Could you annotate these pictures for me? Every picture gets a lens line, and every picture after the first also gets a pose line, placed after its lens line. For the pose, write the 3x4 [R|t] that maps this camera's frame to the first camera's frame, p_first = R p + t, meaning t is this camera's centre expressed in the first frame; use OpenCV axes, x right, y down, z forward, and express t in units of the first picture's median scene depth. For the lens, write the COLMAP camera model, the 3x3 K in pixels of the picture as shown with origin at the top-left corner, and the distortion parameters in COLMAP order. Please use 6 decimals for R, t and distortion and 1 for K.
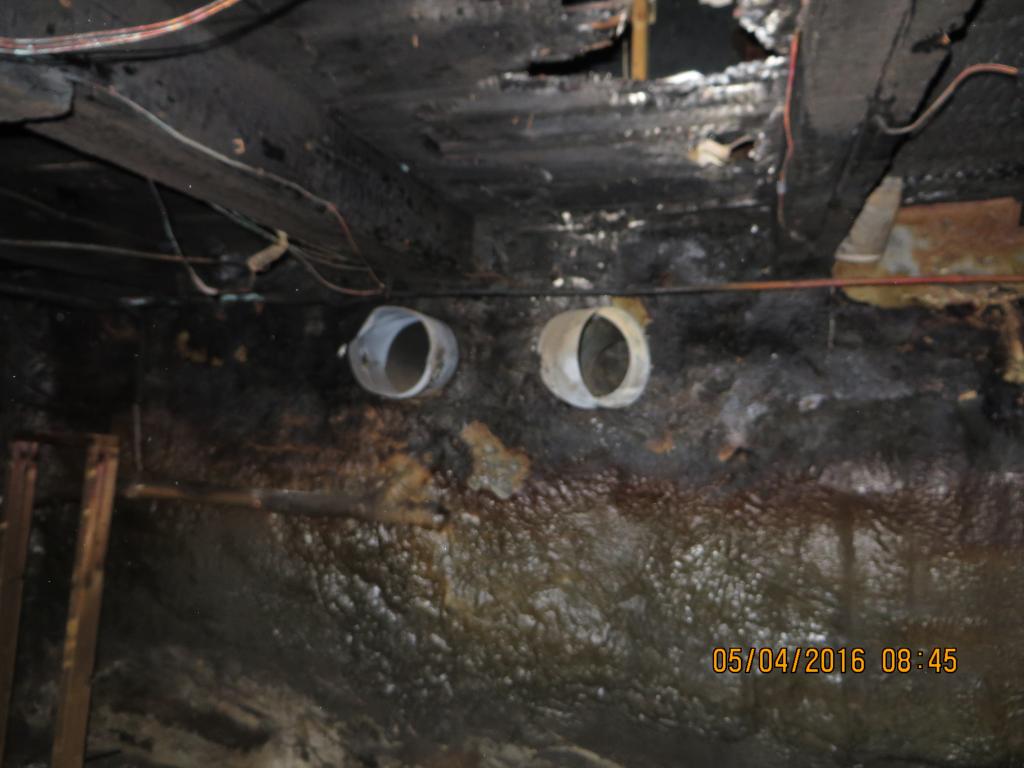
lens RADIAL K [[765.9, 0, 510.4], [0, 765.9, 382.8], [0, 0, 1]] dist [-0.008221, -0.007779]
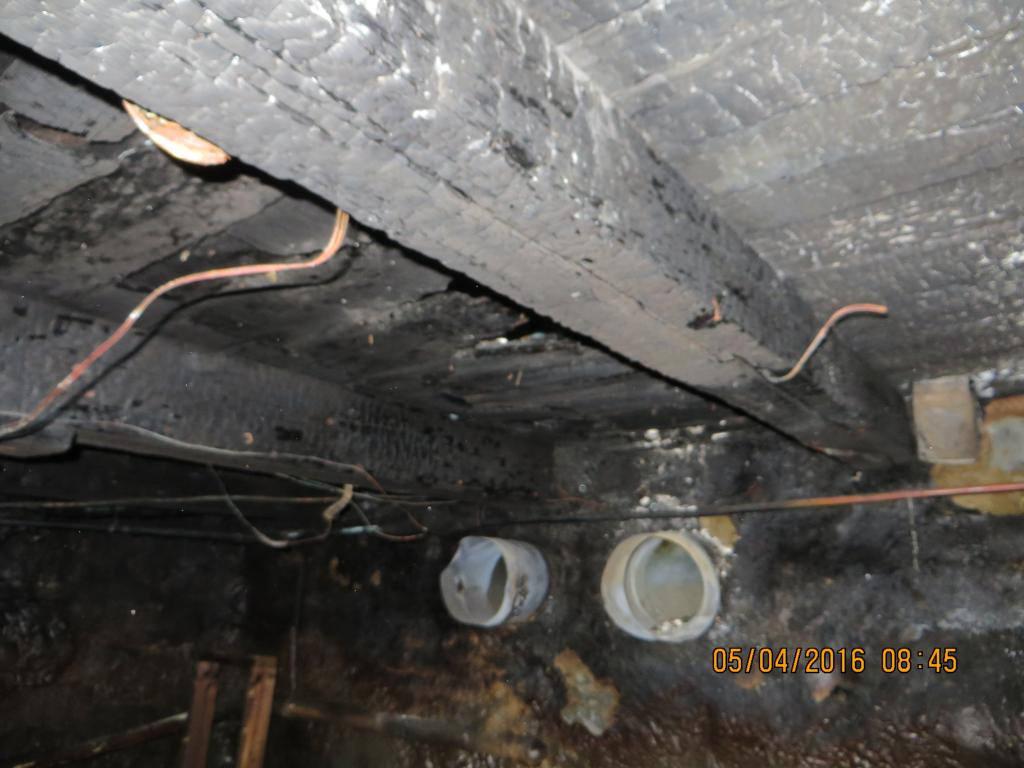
lens RADIAL K [[765.9, 0, 510.4], [0, 765.9, 382.8], [0, 0, 1]] dist [-0.008221, -0.007779]
pose [[0.943826, -0.105701, -0.313080, 0.228641], [0.030027, 0.970974, -0.237294, -0.049978], [0.329075, 0.214563, 0.919604, -0.000808]]
